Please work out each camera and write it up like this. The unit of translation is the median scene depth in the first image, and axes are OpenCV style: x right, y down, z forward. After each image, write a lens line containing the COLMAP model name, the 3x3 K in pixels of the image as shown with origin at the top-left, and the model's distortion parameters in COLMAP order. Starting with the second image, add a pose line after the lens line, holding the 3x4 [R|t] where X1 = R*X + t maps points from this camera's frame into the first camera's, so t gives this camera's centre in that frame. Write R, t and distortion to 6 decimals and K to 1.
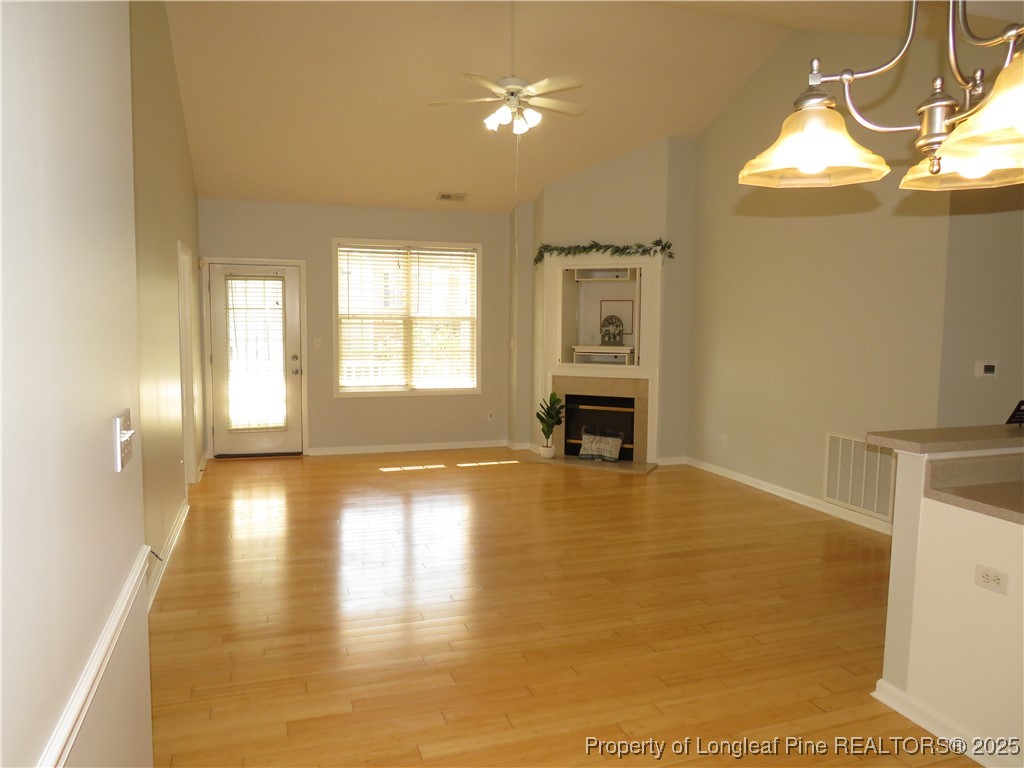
lens RADIAL K [[719.8, 0, 506.0], [0, 719.8, 385.1], [0, 0, 1]] dist [-0.031013, 0.001156]
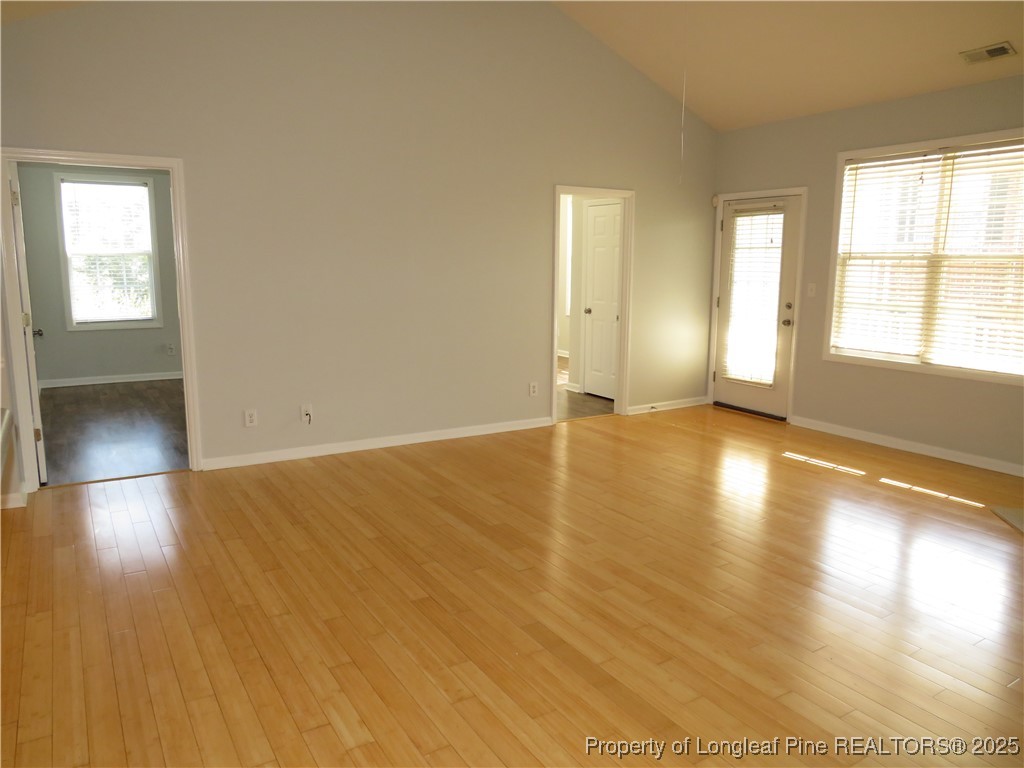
lens RADIAL K [[719.8, 0, 506.0], [0, 719.8, 385.1], [0, 0, 1]] dist [-0.031013, 0.001156]
pose [[0.220672, 0.155569, -0.962862, 0.451732], [-0.094685, 0.985952, 0.137599, -0.030224], [0.970741, 0.060805, 0.232302, 0.482520]]
